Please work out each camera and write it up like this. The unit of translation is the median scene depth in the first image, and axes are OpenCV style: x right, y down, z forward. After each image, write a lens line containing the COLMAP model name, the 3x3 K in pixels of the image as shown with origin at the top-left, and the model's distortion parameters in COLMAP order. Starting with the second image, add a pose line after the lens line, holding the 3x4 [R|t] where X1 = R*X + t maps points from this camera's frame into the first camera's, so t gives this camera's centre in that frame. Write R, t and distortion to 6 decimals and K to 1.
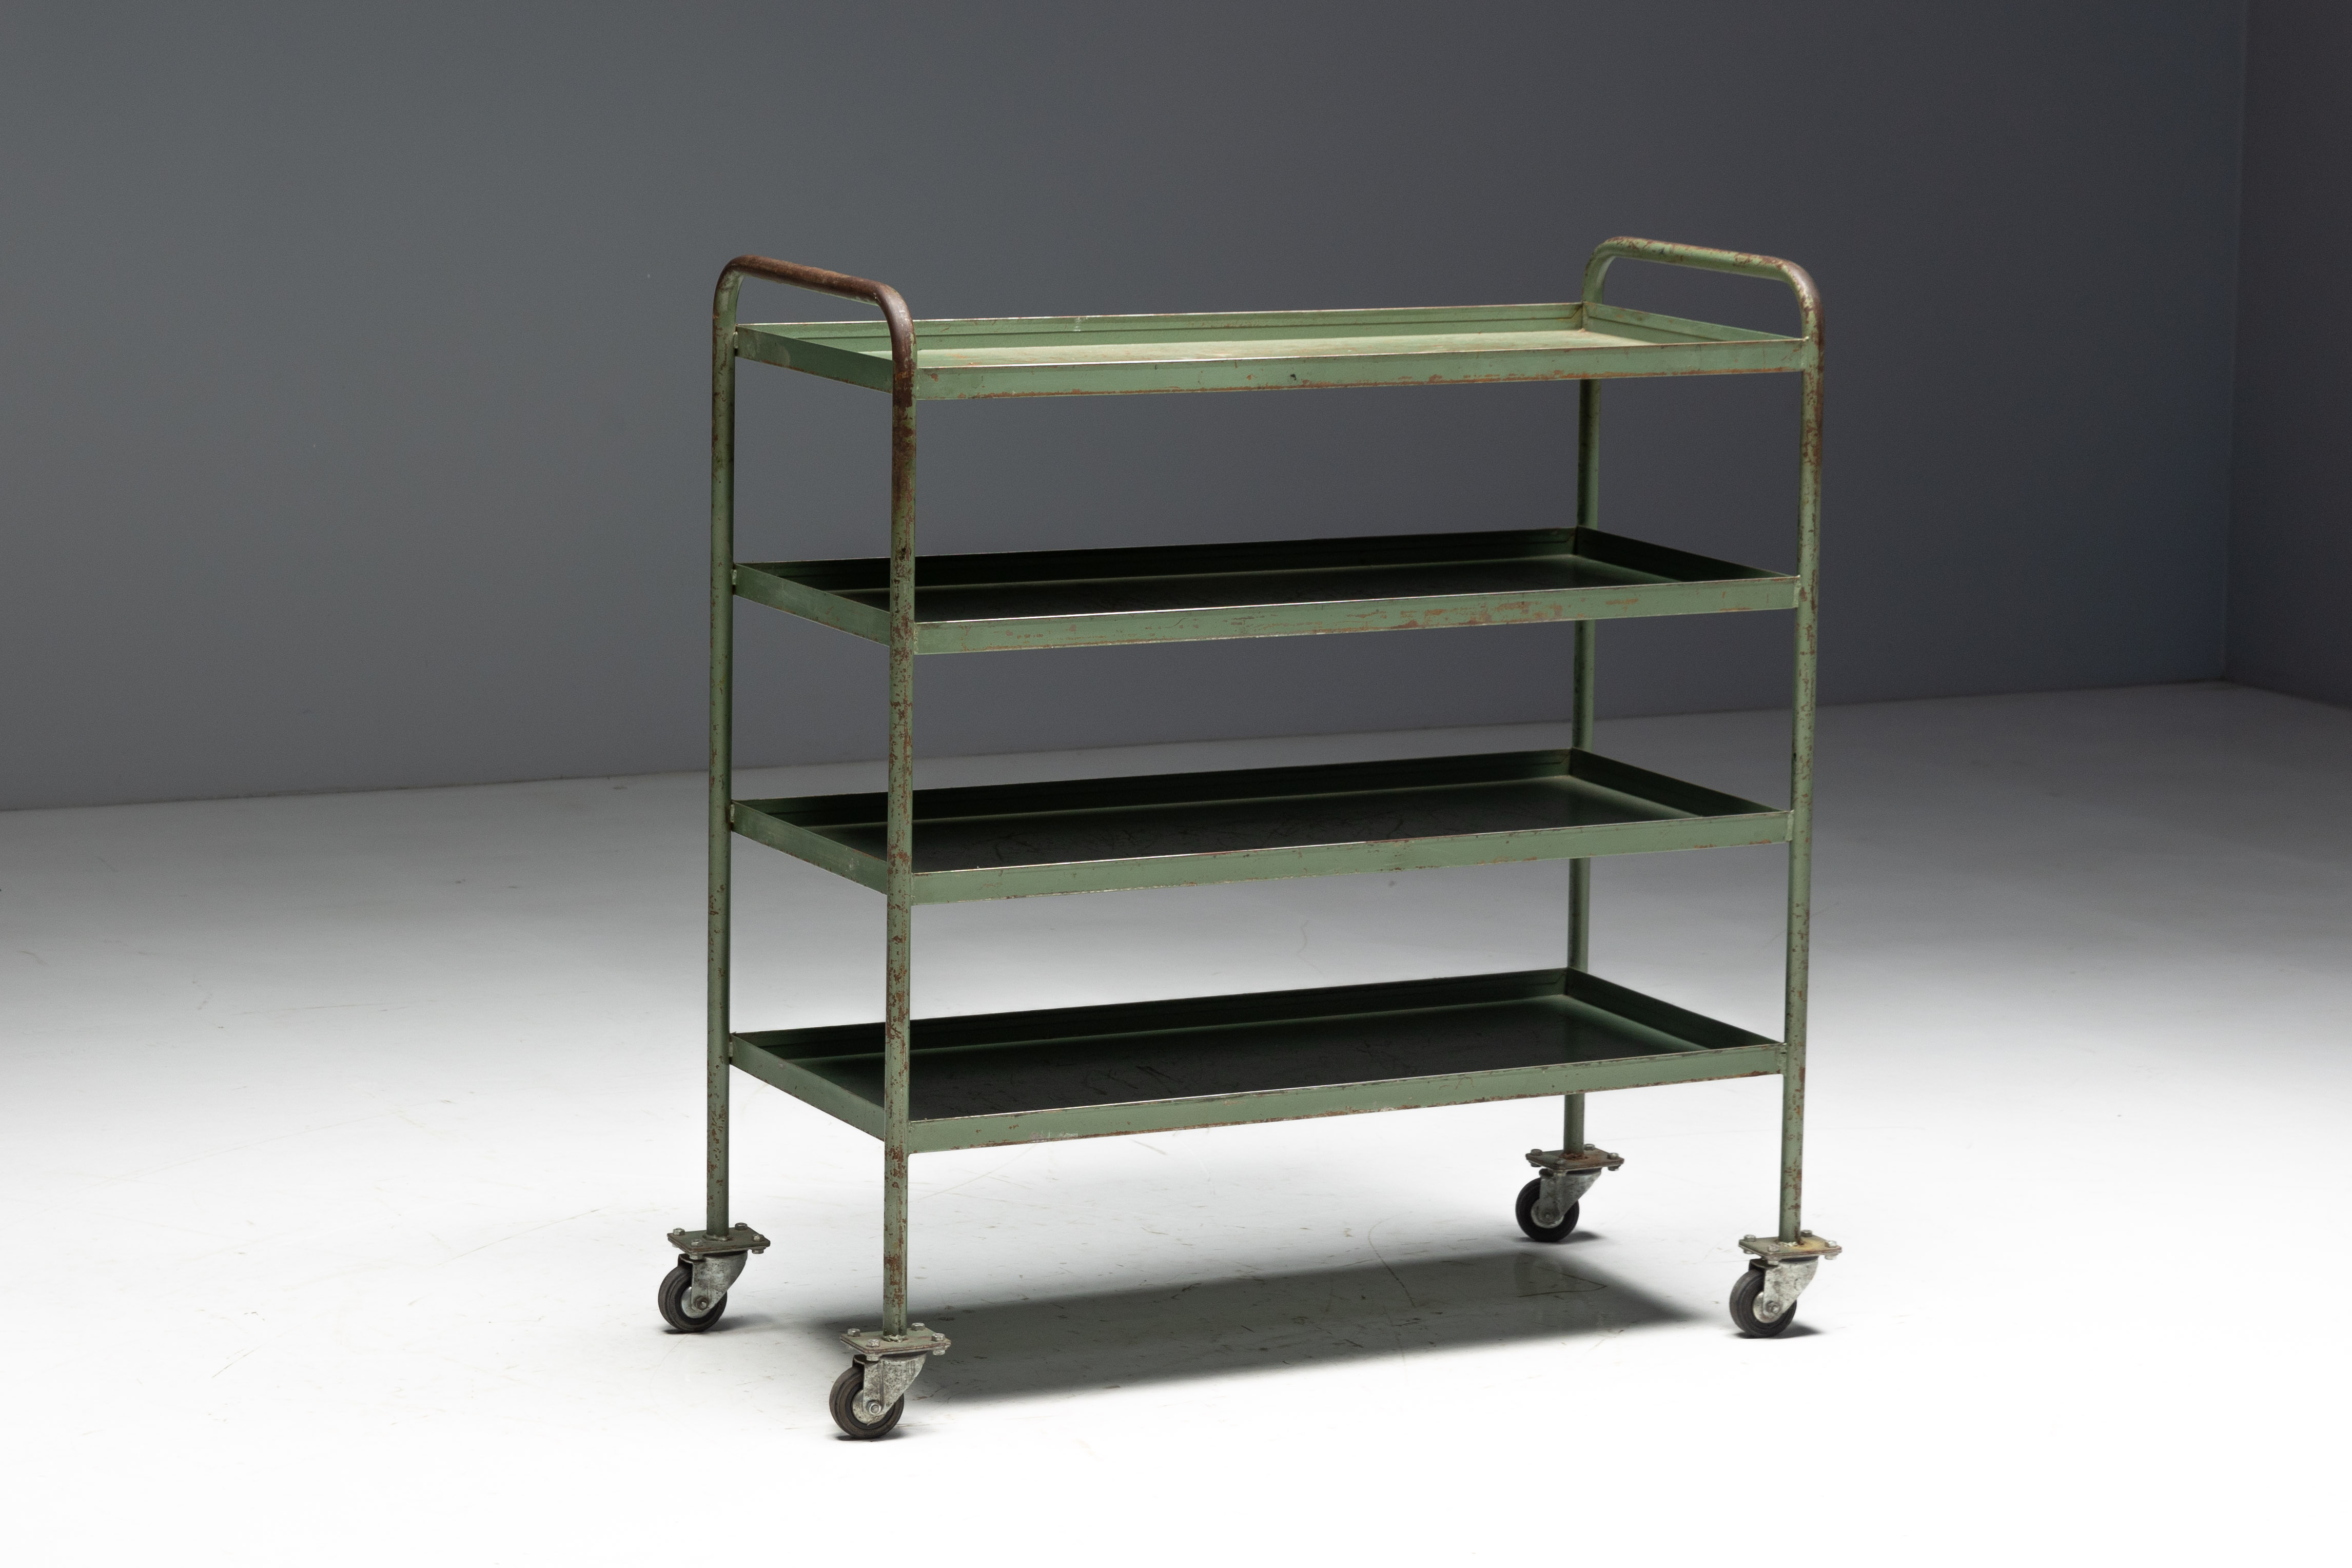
lens RADIAL K [[6354.7, 0, 1175.3], [0, 6354.7, 779.1], [0, 0, 1]] dist [0.011003, 0.000000]
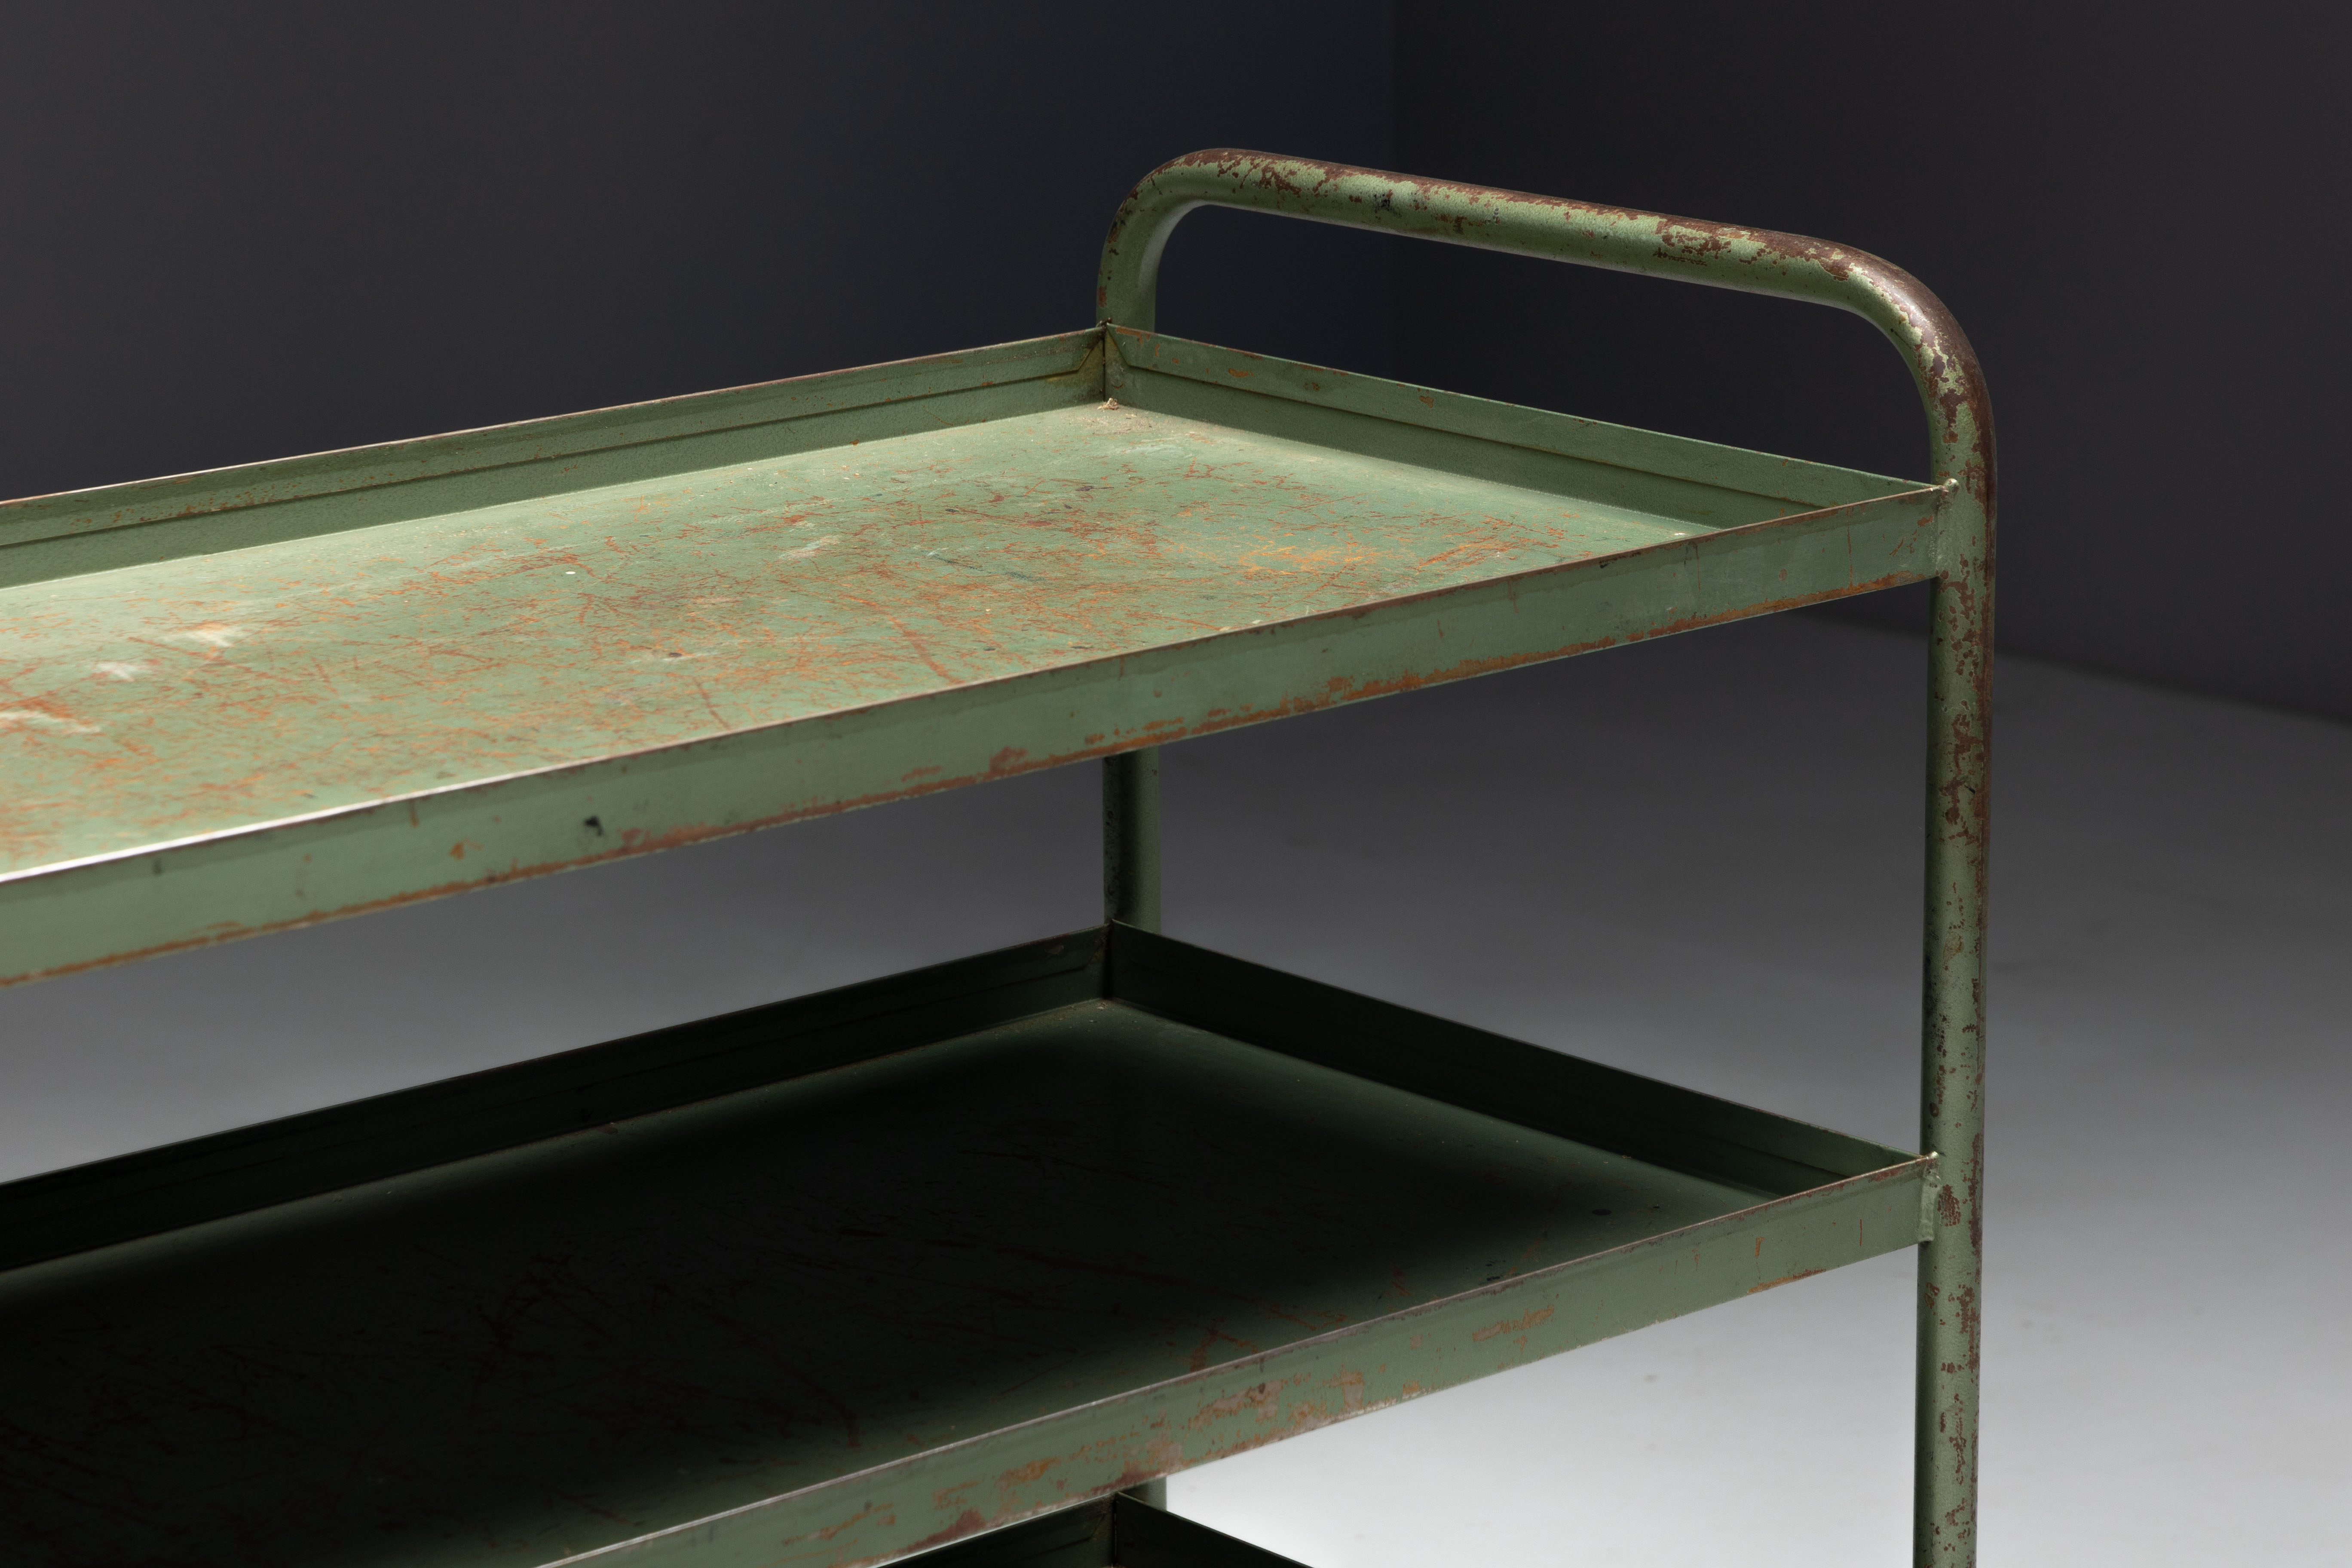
lens RADIAL K [[7029.1, 0, 1178.2], [0, 7029.1, 788.4], [0, 0, 1]] dist [-0.045537, 0.000000]
pose [[0.967891, -0.079289, 0.238538, -0.031690], [0.061144, 0.994710, 0.082542, -0.085733], [-0.243821, -0.065307, 0.967619, 0.637145]]
